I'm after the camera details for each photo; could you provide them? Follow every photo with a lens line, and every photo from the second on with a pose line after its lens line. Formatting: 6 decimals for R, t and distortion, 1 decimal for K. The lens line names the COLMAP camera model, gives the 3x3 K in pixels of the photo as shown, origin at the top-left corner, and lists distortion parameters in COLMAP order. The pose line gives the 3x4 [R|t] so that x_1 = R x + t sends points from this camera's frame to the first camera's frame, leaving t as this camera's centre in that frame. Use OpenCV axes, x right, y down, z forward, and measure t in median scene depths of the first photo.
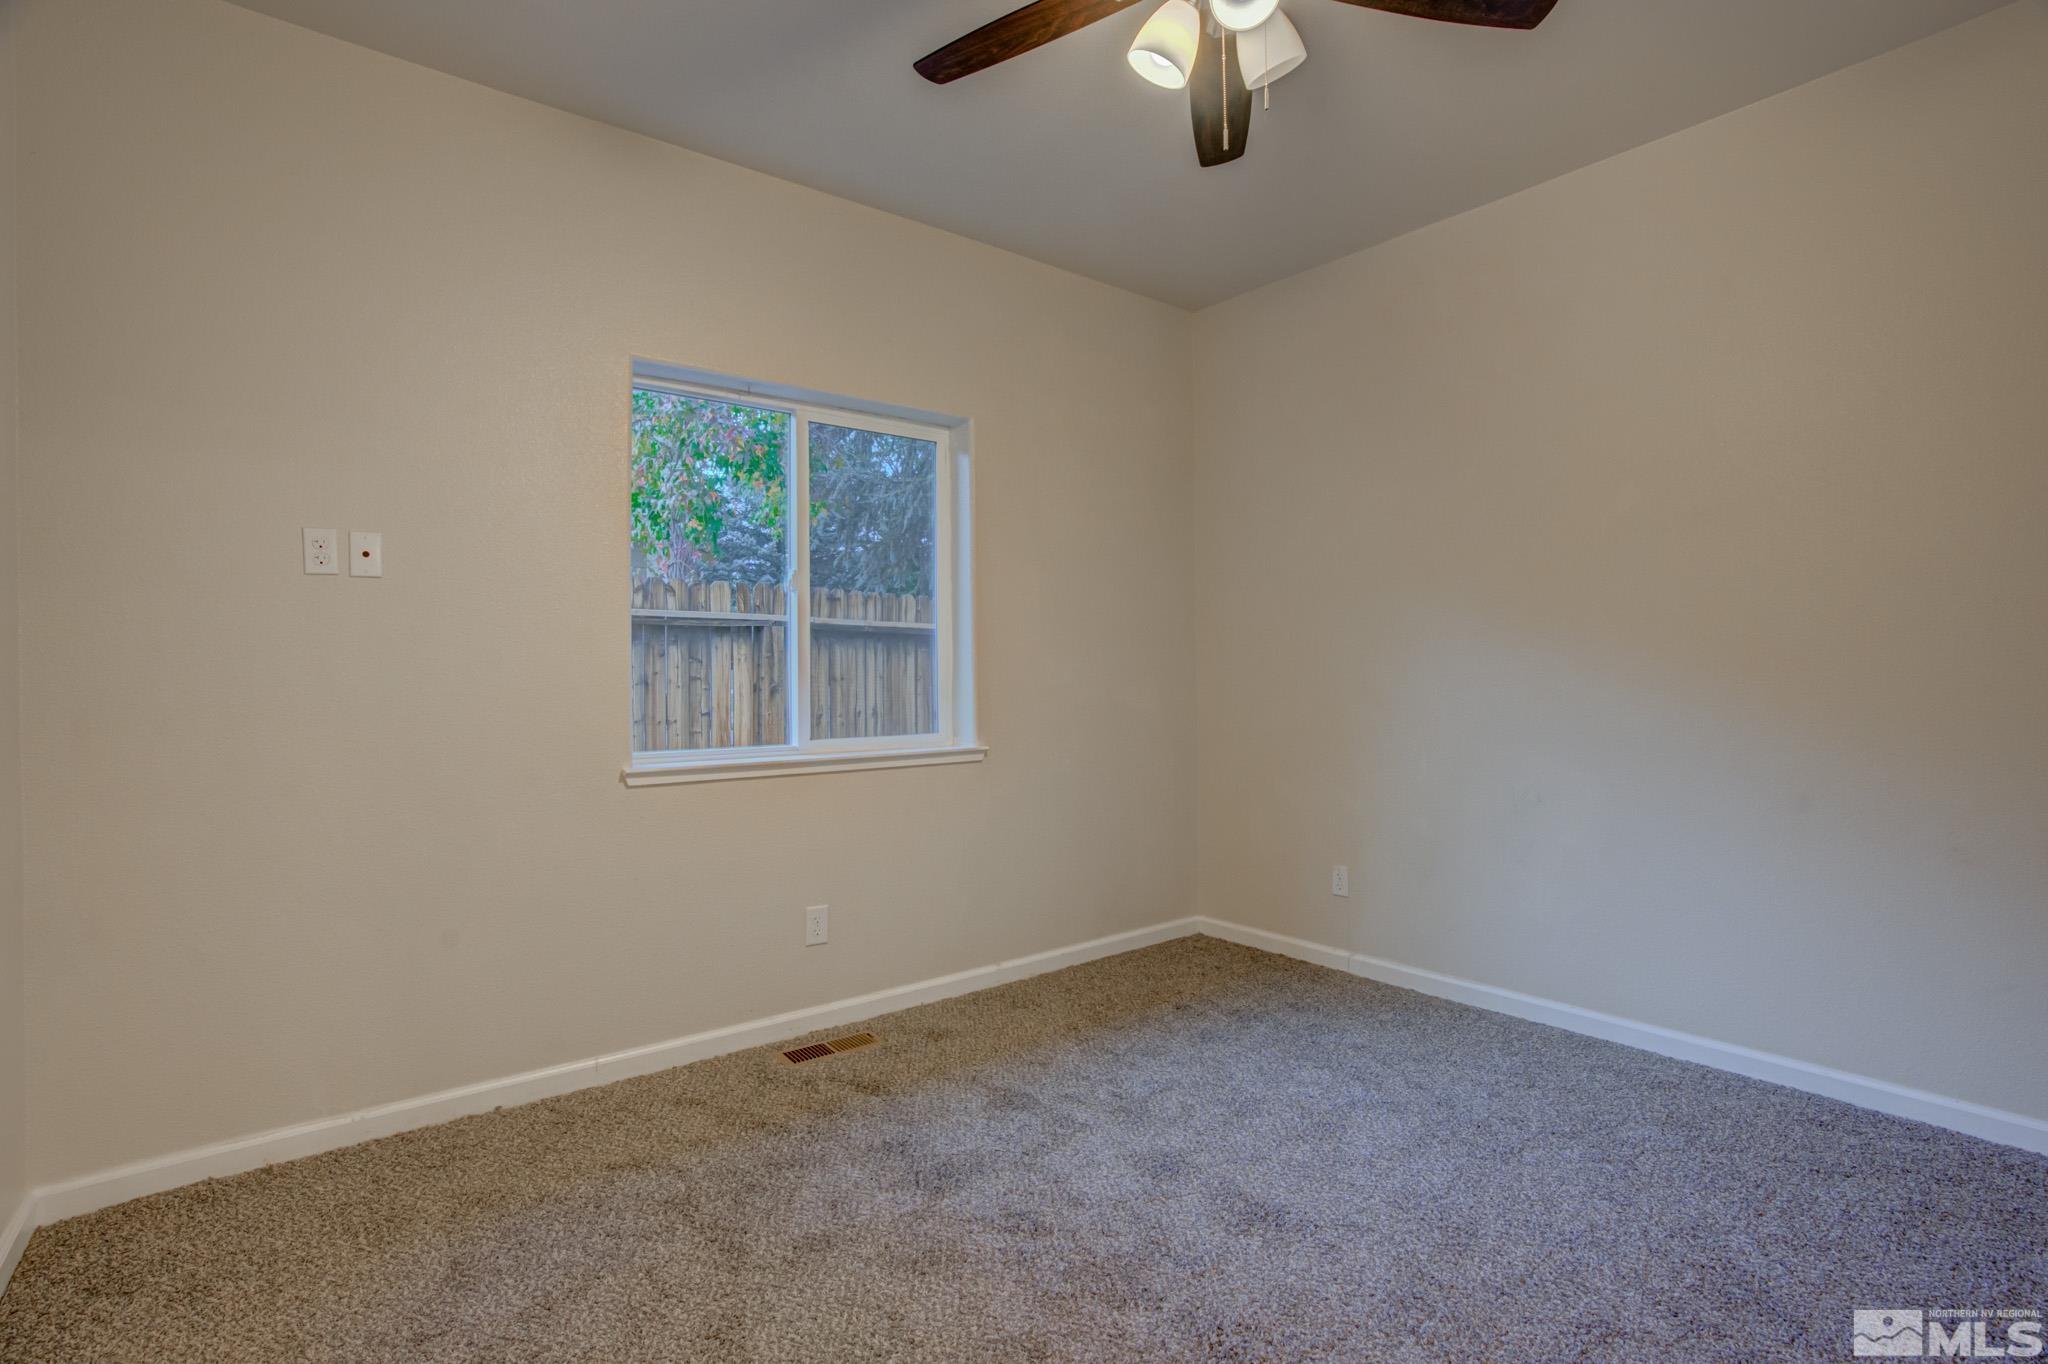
lens RADIAL K [[956.8, 0, 1025.4], [0, 956.8, 680.1], [0, 0, 1]] dist [-0.046164, 0.014254]
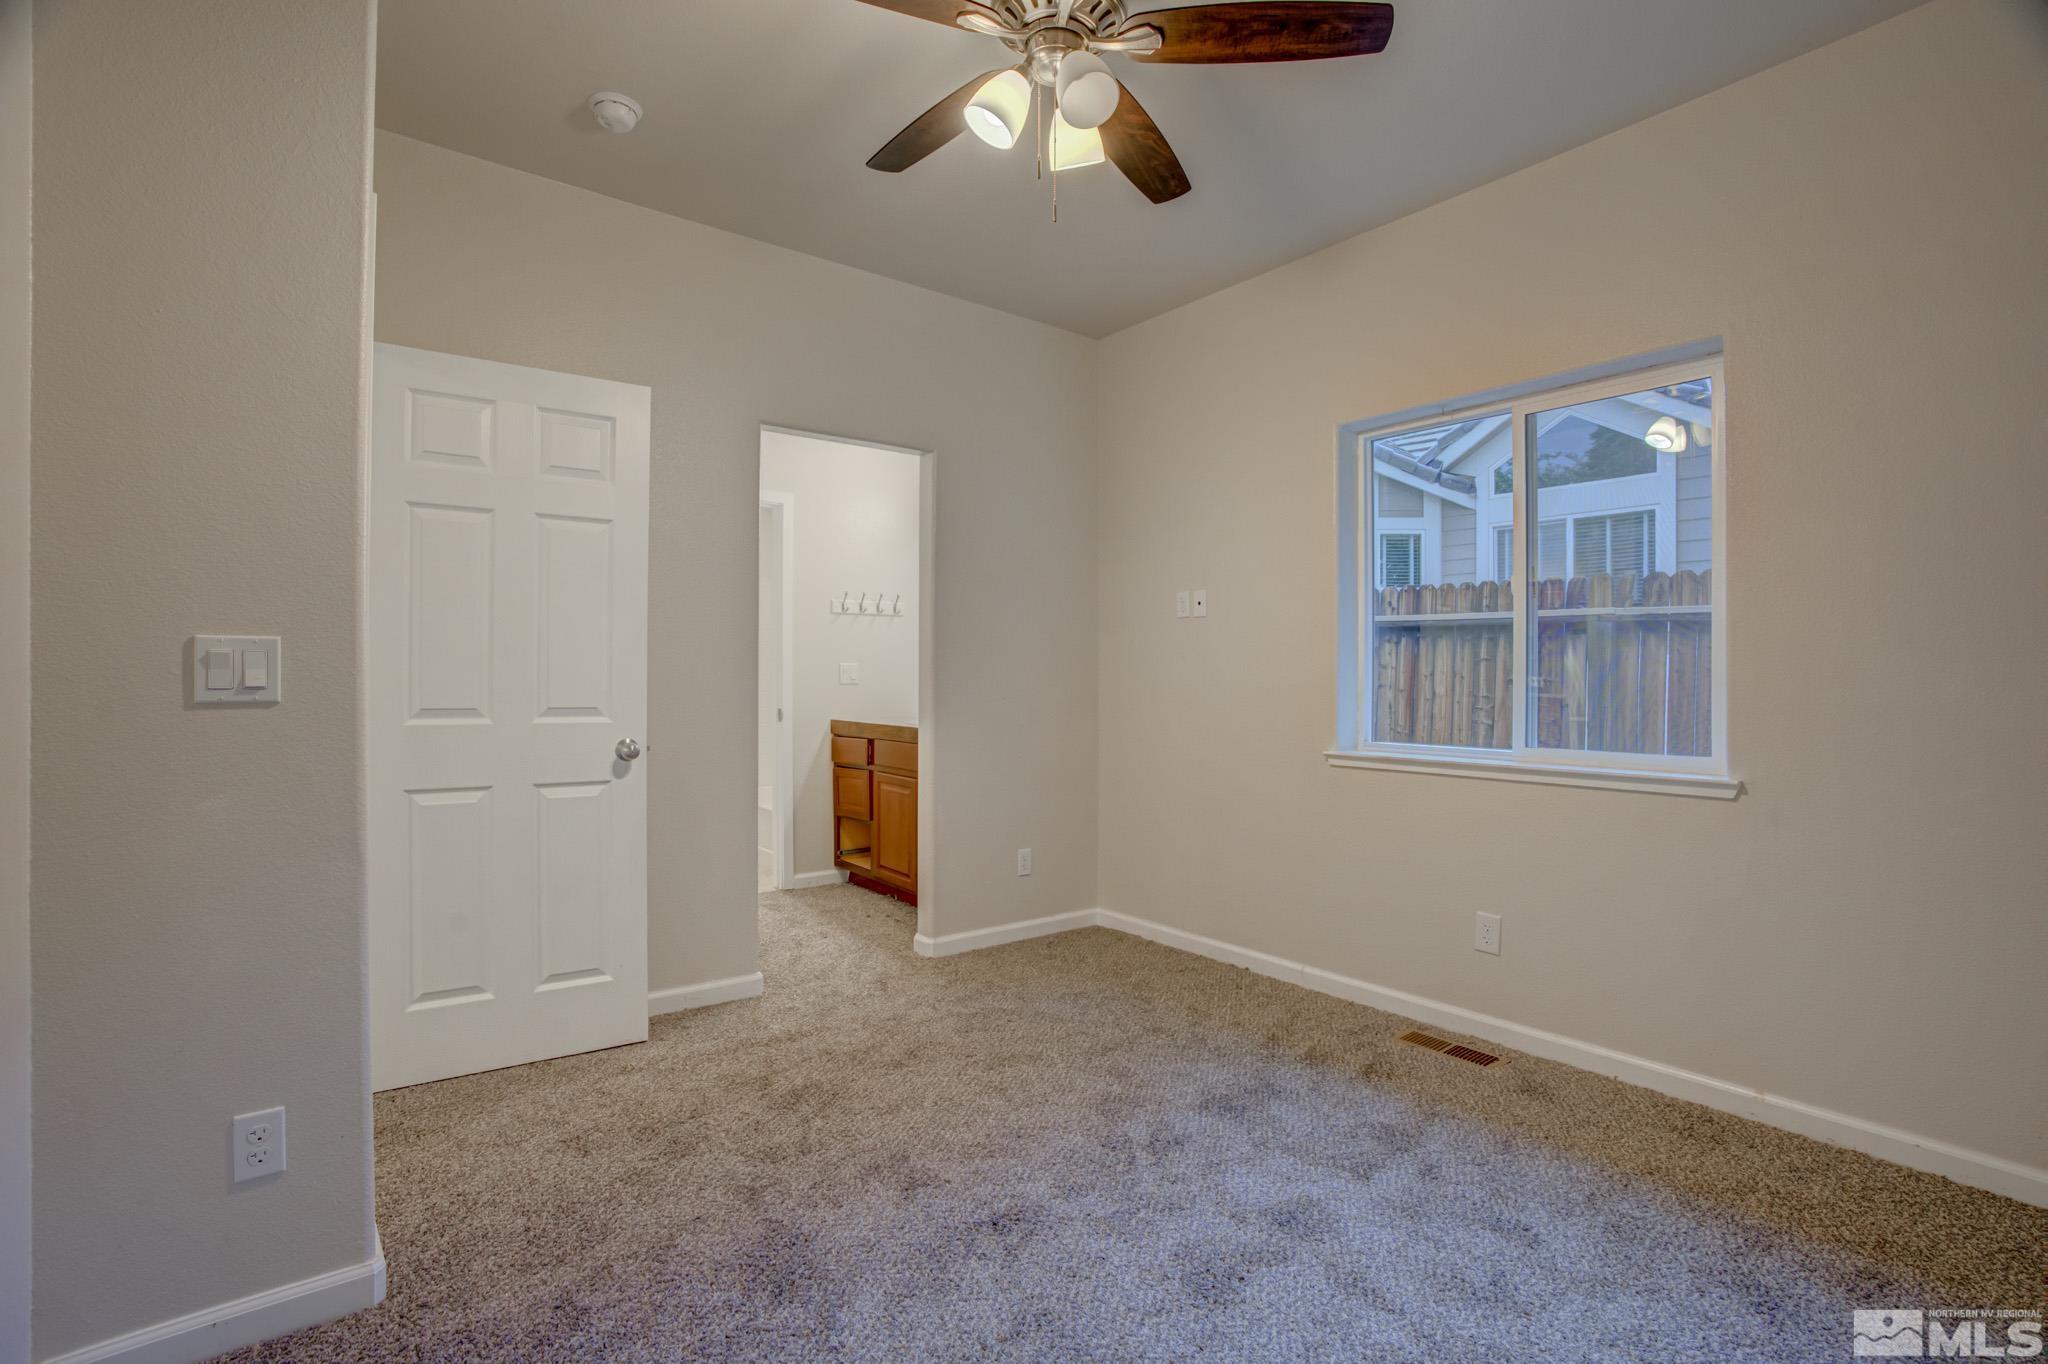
lens RADIAL K [[956.8, 0, 1042.1], [0, 956.8, 683.1], [0, 0, 1]] dist [-0.046164, 0.014254]
pose [[0.009249, 0.016381, -0.999823, 0.834135], [-0.009059, 0.999826, 0.016297, -0.014568], [0.999916, 0.008907, 0.009396, 0.586640]]
